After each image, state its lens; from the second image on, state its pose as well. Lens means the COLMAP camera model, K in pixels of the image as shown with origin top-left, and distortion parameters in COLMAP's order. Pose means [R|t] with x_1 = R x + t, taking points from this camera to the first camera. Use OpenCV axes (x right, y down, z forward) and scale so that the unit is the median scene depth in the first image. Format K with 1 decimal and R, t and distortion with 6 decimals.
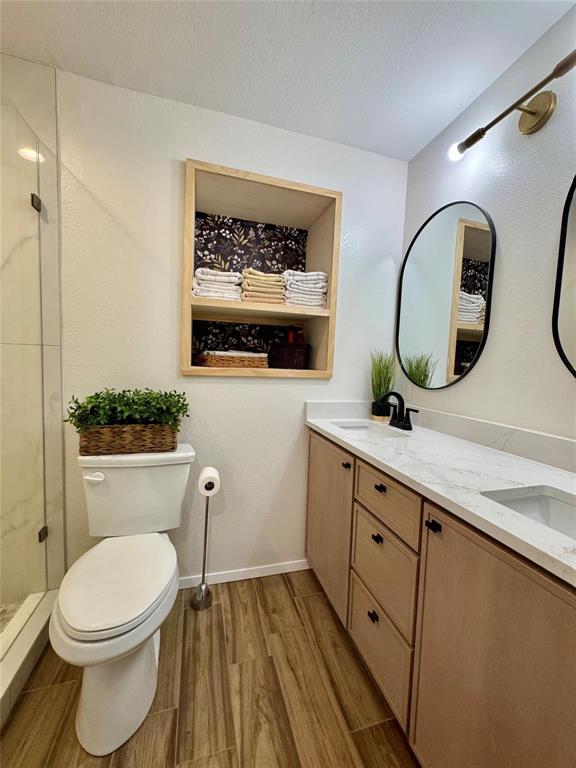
lens RADIAL K [[305.0, 0, 288.3], [0, 305.0, 385.9], [0, 0, 1]] dist [-0.007024, 0.000456]
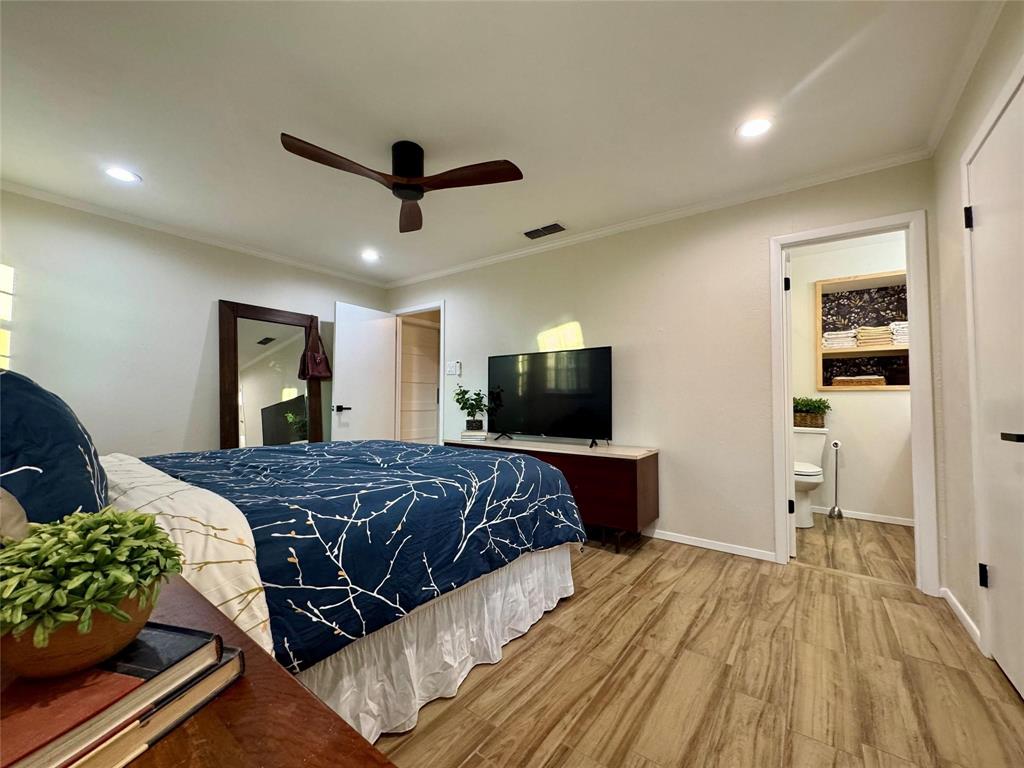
lens RADIAL K [[406.7, 0, 506.7], [0, 406.7, 391.1], [0, 0, 1]] dist [-0.007024, 0.000456]
pose [[0.605530, -0.057321, -0.793755, 0.373650], [-0.035147, 0.994503, -0.098631, 0.223389], [0.795046, 0.087622, 0.600187, -1.605428]]
